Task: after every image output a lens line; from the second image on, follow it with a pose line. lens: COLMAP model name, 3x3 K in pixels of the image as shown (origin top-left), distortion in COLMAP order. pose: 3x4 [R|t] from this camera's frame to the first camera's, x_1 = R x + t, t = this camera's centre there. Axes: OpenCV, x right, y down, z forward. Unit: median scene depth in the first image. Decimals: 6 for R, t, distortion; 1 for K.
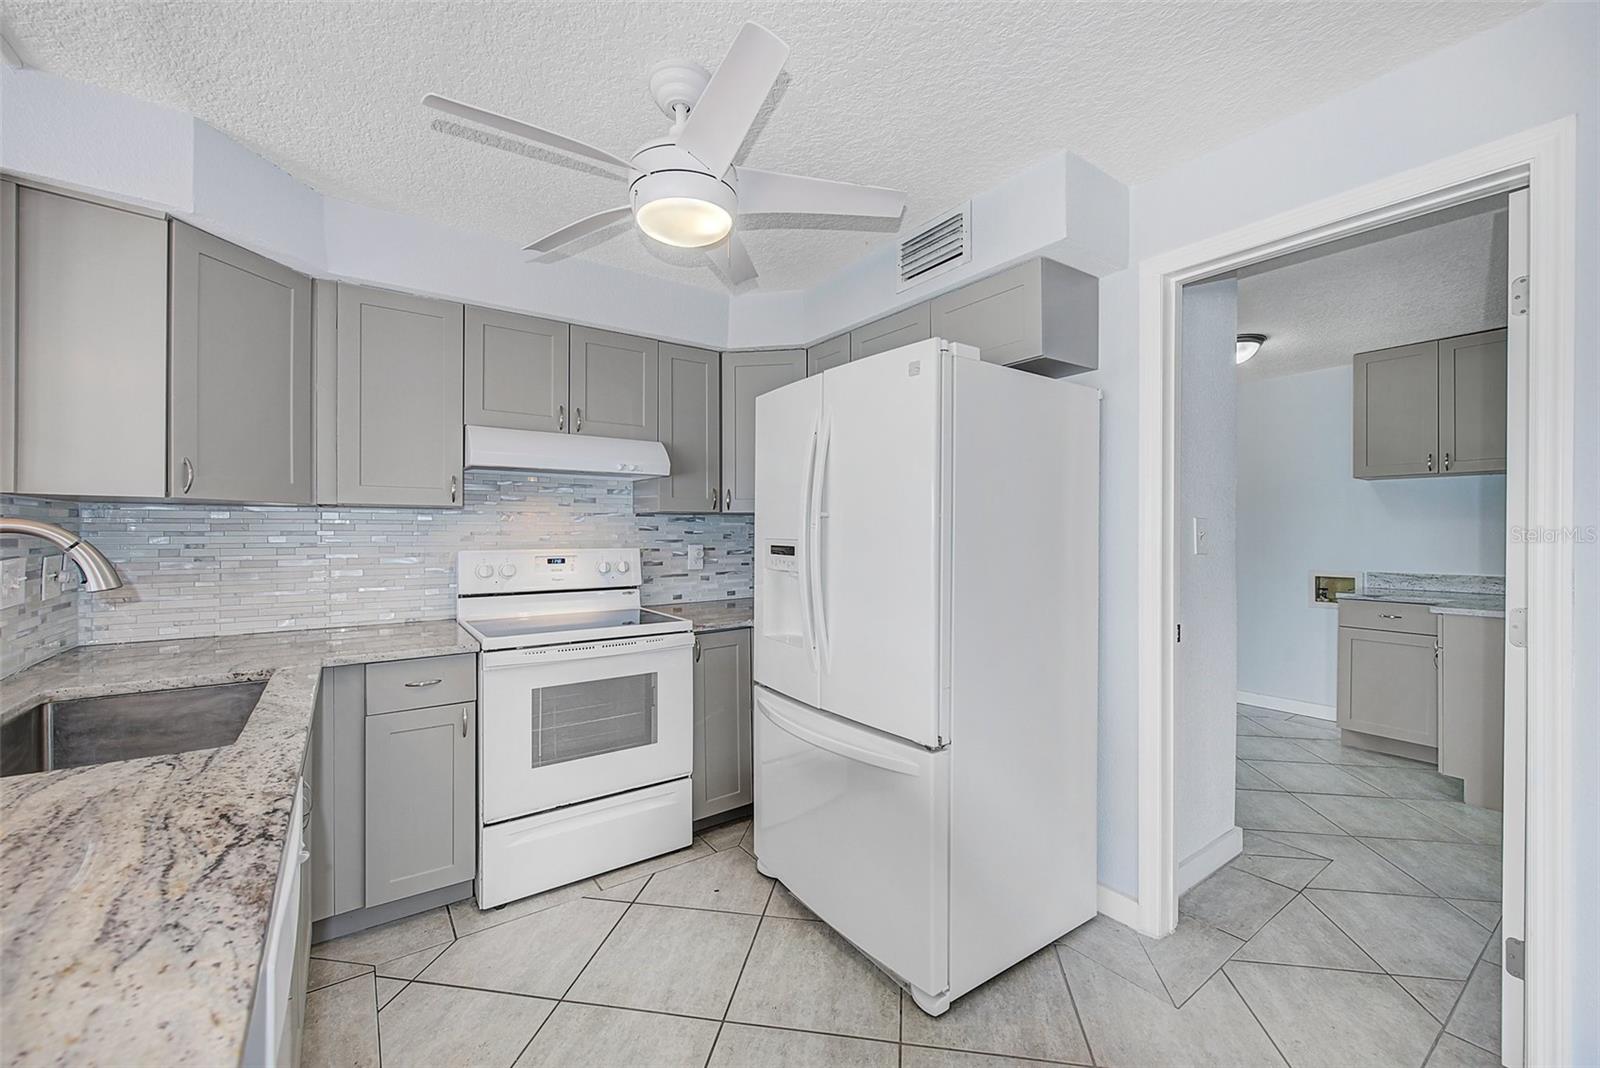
lens RADIAL K [[639.6, 0, 806.3], [0, 639.6, 534.2], [0, 0, 1]] dist [0.000276, -0.000143]
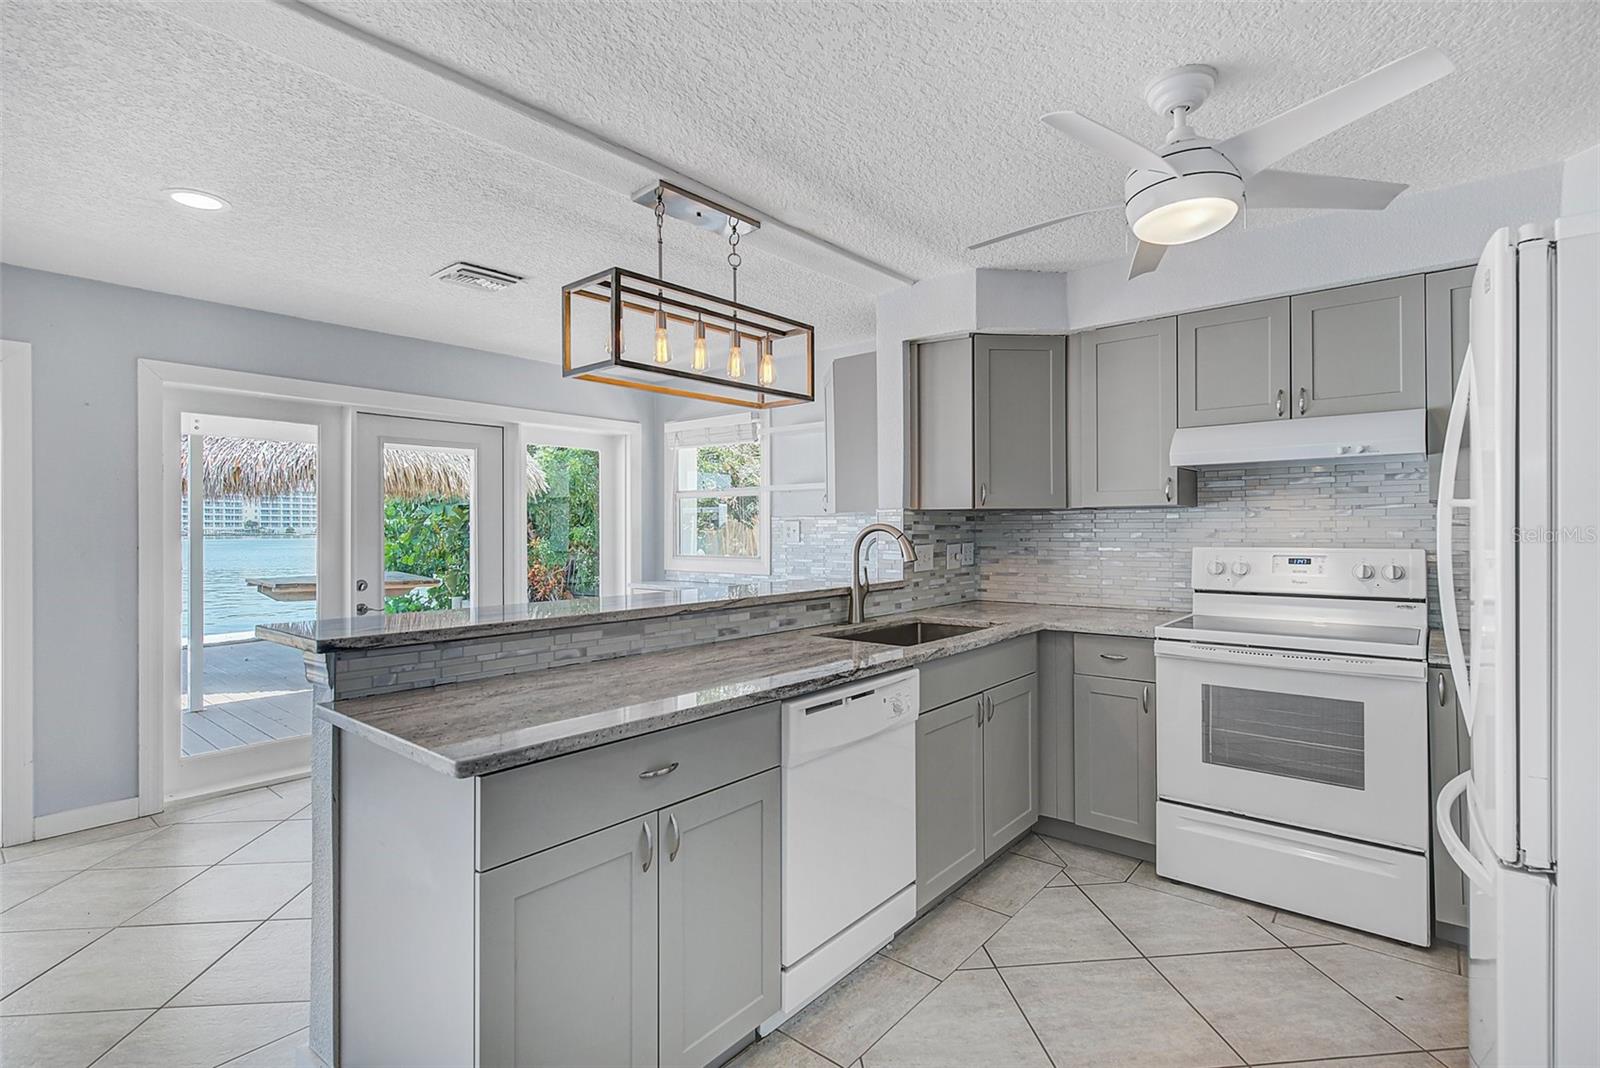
lens RADIAL K [[757.2, 0, 804.1], [0, 757.2, 527.2], [0, 0, 1]] dist [0.002876, -0.000746]
pose [[0.249704, -0.005479, -0.968307, 0.511355], [0.002527, 0.999984, -0.005007, -0.001946], [0.968319, -0.001197, 0.249714, 0.078047]]
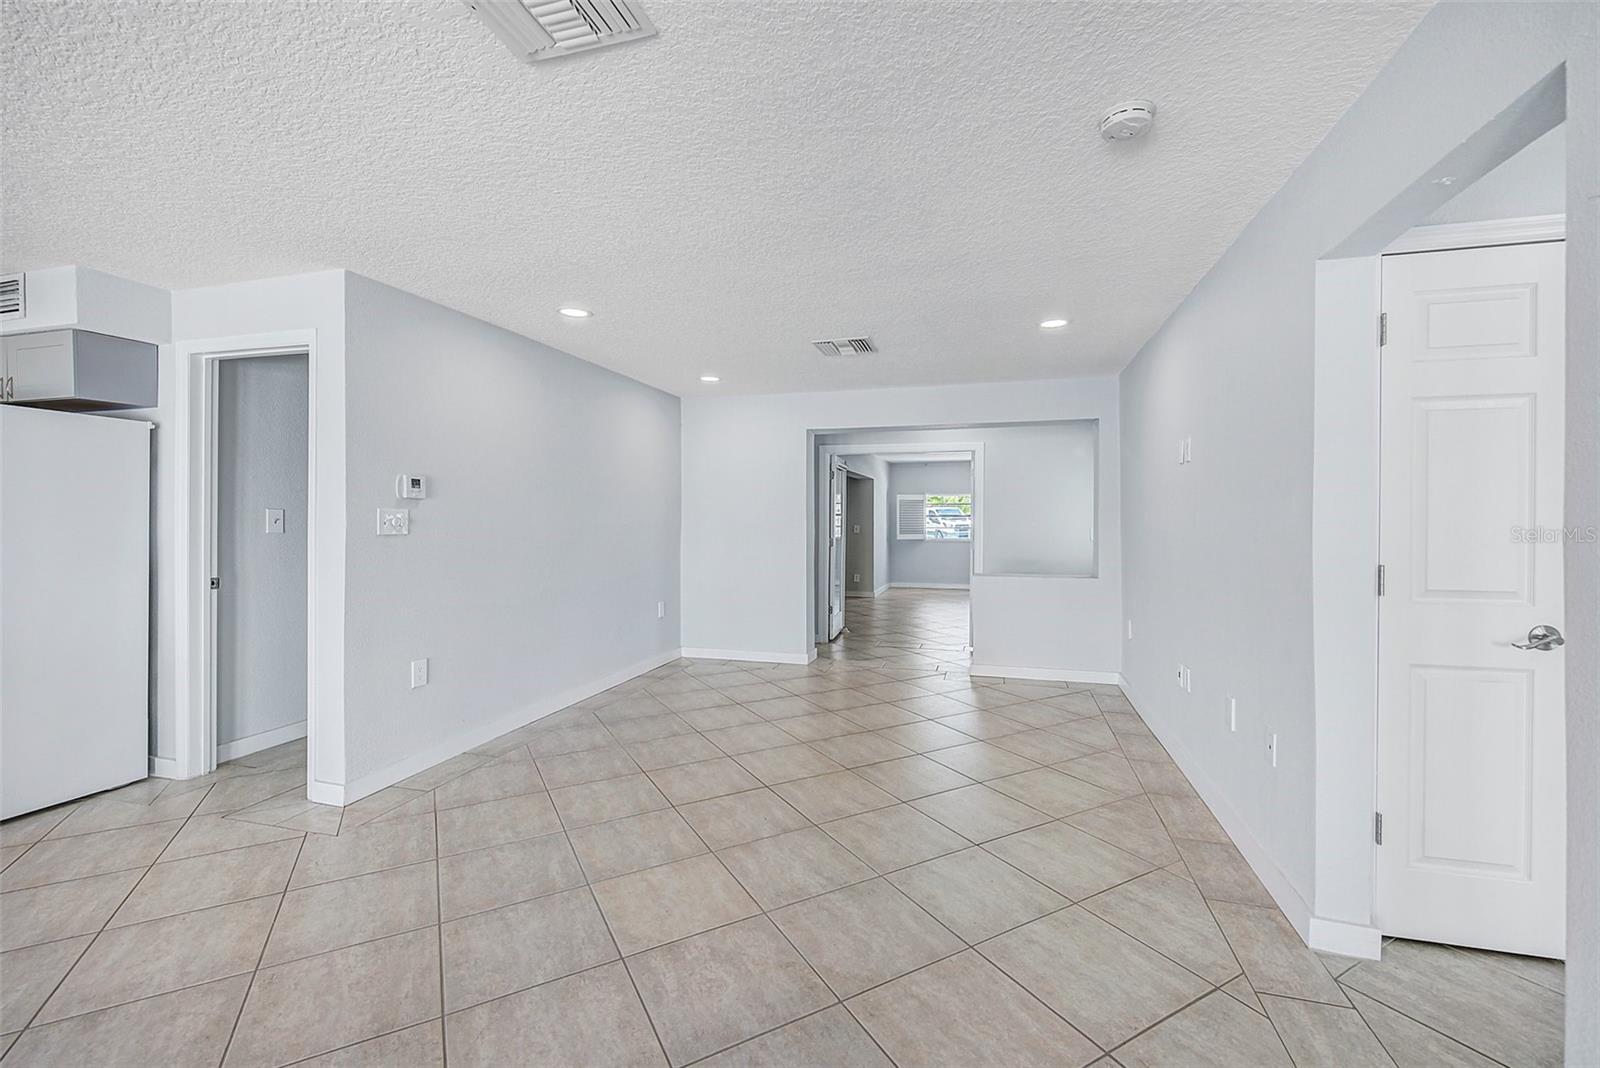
lens RADIAL K [[677.5, 0, 798.8], [0, 677.5, 520.3], [0, 0, 1]] dist [0.001409, 0.000223]
pose [[0.783195, -0.001254, 0.621775, 0.551364], [0.001650, 0.999999, -0.000061, 0.003341], [-0.621774, 0.001073, 0.783196, -0.974558]]
